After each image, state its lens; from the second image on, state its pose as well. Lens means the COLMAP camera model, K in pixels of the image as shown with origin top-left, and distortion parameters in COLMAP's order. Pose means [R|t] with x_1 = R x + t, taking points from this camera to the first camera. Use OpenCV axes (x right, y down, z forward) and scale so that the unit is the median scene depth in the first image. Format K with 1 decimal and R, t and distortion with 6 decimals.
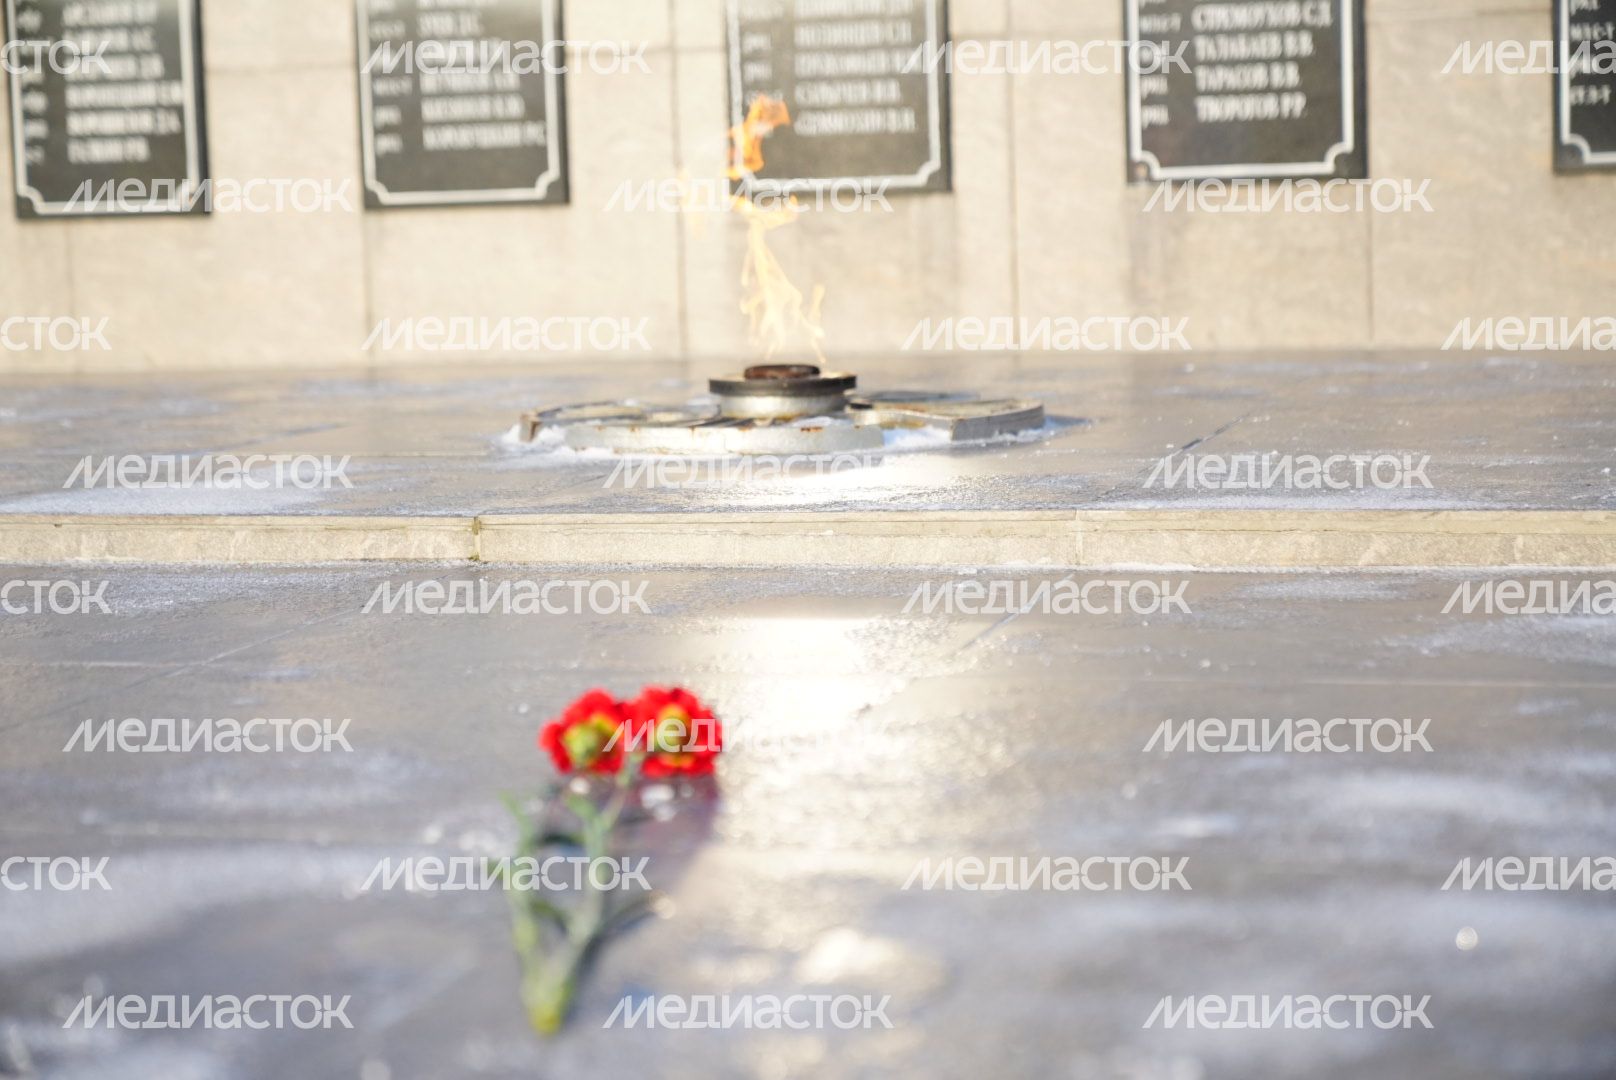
lens RADIAL K [[3222.0, 0, 813.2], [0, 3222.0, 539.5], [0, 0, 1]] dist [0.004164, 0.037021]
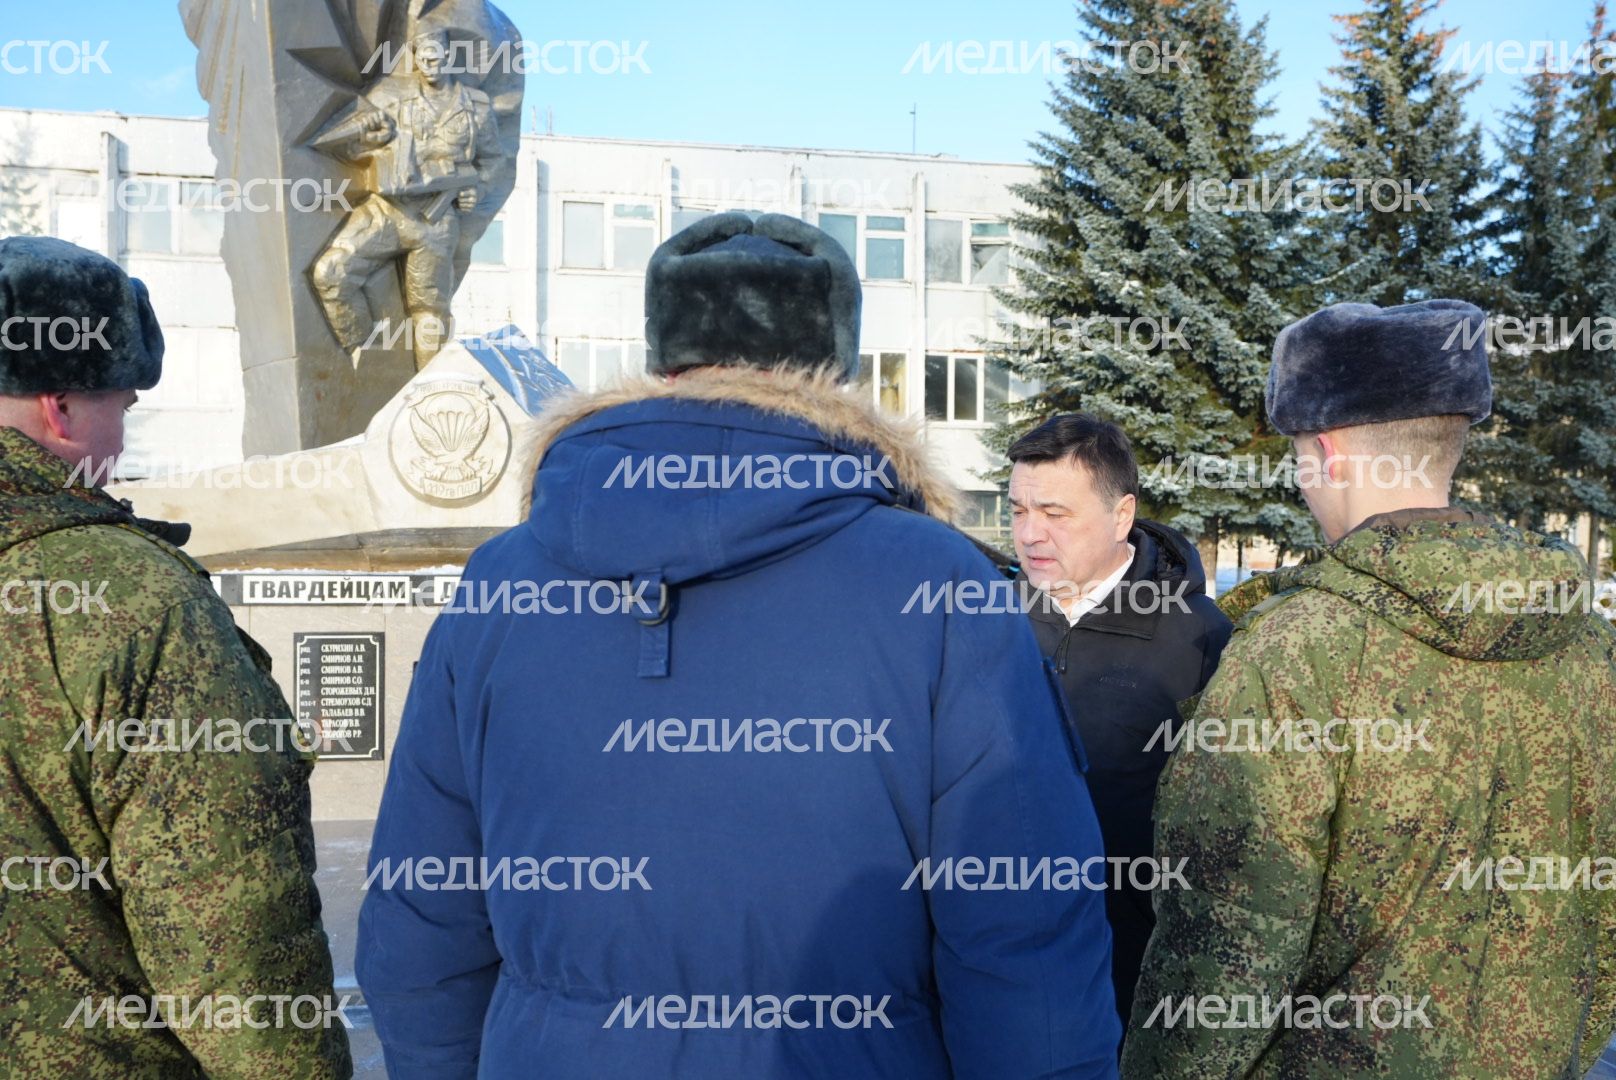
lens RADIAL K [[1361.1, 0, 805.4], [0, 1361.1, 539.8], [0, 0, 1]] dist [0.005217, -0.004243]
pose [[0.902536, 0.038203, 0.428915, -0.020192], [0.011487, 0.993567, -0.112665, -0.225657], [-0.430460, 0.106611, 0.896291, -0.350458]]
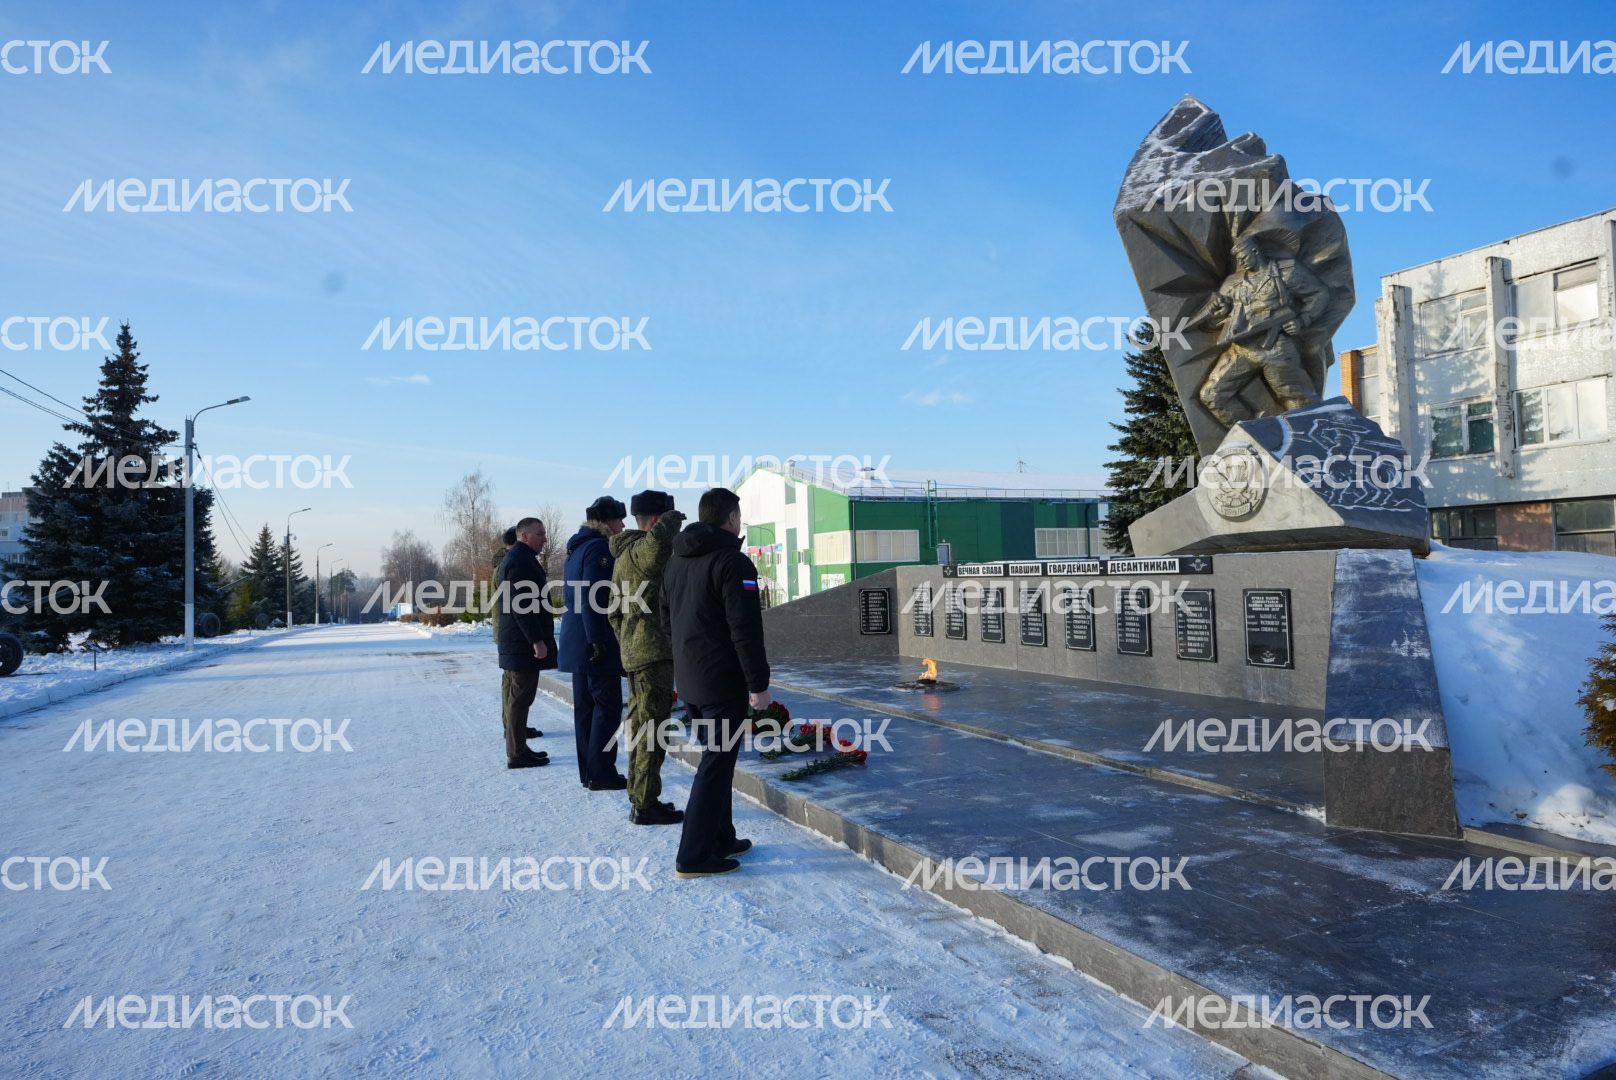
lens RADIAL K [[946.1, 0, 801.0], [0, 946.1, 547.1], [0, 0, 1]] dist [0.002785, 0.002051]
pose [[0.662011, -0.007626, -0.749455, 1.502538], [-0.073746, 0.994433, -0.075260, -0.179083], [0.745857, 0.105093, 0.657764, -0.729765]]
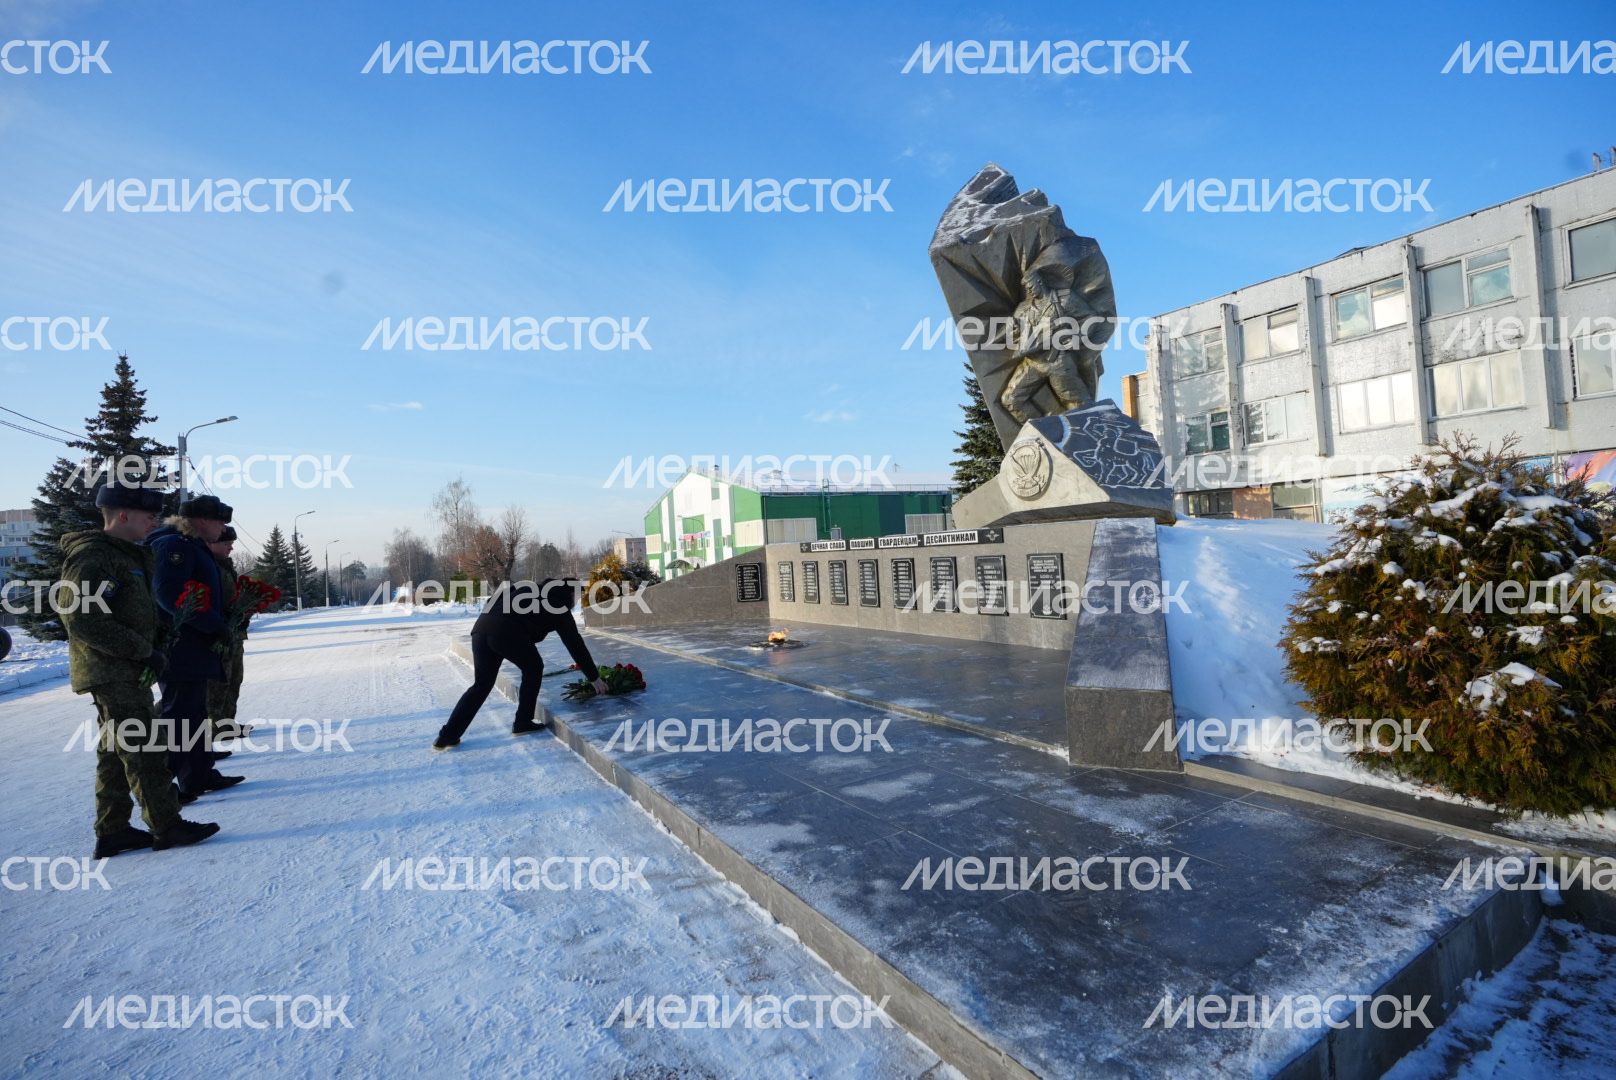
lens RADIAL K [[731.5, 0, 803.1], [0, 731.5, 539.2], [0, 0, 1]] dist [-0.009338, 0.005481]
pose [[0.731114, -0.019004, -0.681991, 1.472744], [-0.041882, 0.996477, -0.072666, -0.189907], [0.680969, 0.081690, 0.727742, -0.455689]]
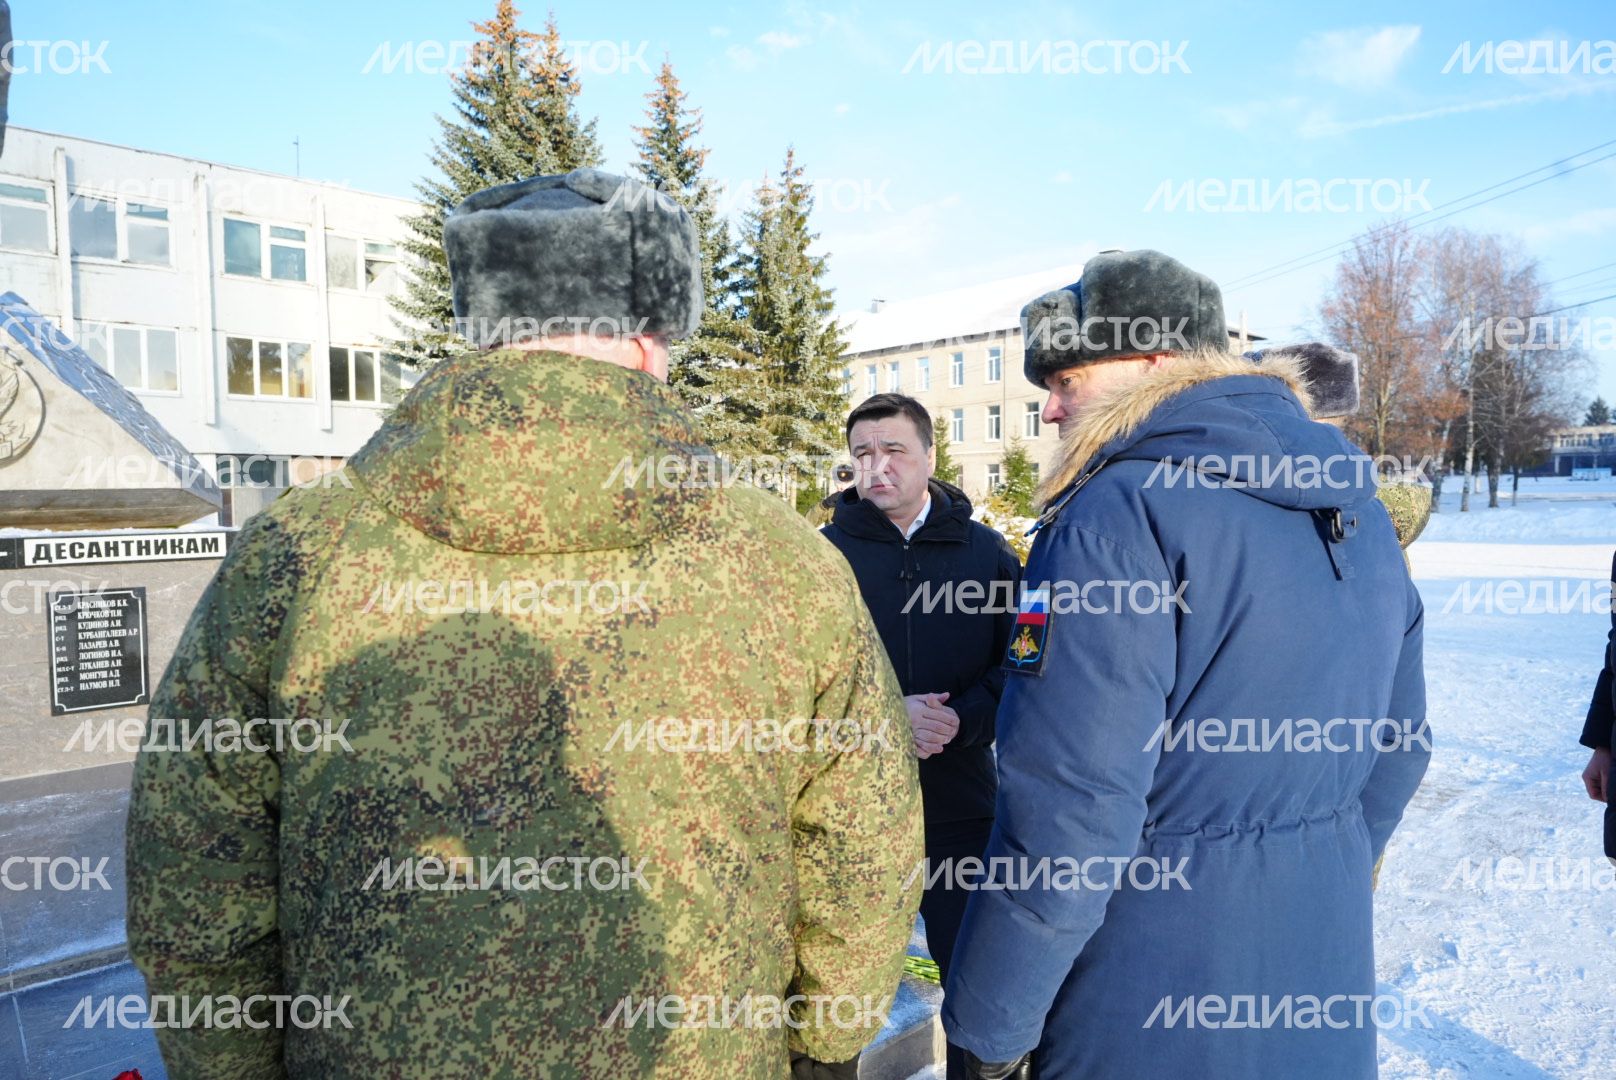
lens RADIAL K [[984.8, 0, 797.7], [0, 984.8, 537.1], [0, 0, 1]] dist [-0.000792, 0.002335]
pose [[0.531499, -0.012749, 0.846963, -0.232740], [0.087302, 0.995386, -0.039802, -0.245184], [-0.842548, 0.095096, 0.530160, -0.106448]]
